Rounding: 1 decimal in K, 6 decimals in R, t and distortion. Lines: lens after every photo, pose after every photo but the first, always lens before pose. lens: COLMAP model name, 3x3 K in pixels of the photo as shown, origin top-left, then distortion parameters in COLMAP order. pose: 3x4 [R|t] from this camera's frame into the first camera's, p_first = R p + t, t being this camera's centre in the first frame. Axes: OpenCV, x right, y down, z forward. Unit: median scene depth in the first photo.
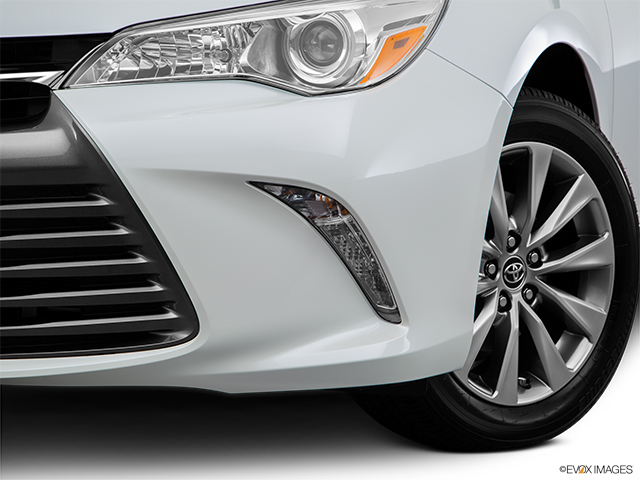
lens RADIAL K [[1632.3, 0, 320.0], [0, 1632.3, 240.0], [0, 0, 1]] dist [0.174255, 0.439839]
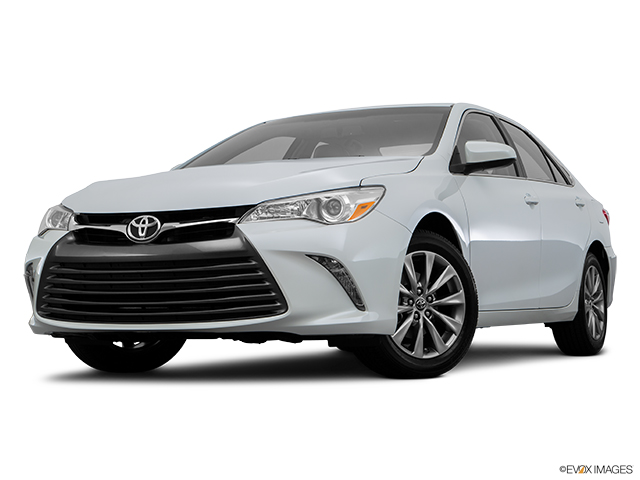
lens RADIAL K [[1117.5, 0, 320.0], [0, 1117.5, 240.0], [0, 0, 1]] dist [0.007954, 0.007451]
pose [[0.997049, -0.023562, -0.073066, 0.099462], [0.012136, 0.988144, -0.153051, 0.191793], [0.075805, 0.151712, 0.985513, -0.721125]]
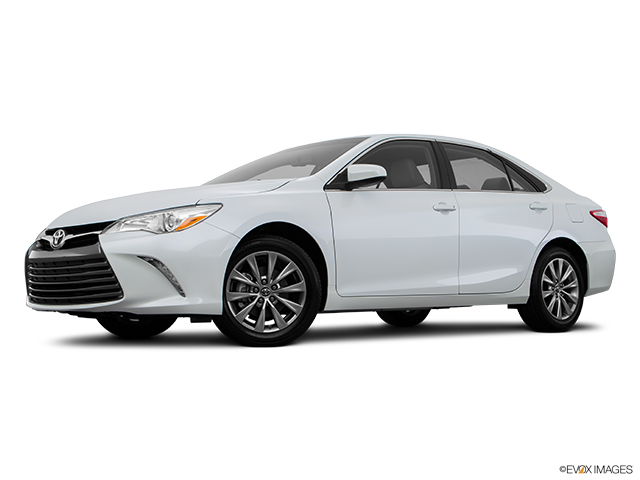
lens RADIAL K [[839.2, 0, 320.0], [0, 839.2, 240.0], [0, 0, 1]] dist [0.008413, 0.008049]
pose [[0.910968, -0.040179, -0.410514, 0.967626], [-0.022938, 0.988770, -0.147677, 0.173096], [0.411838, 0.143946, 0.899816, -0.496241]]
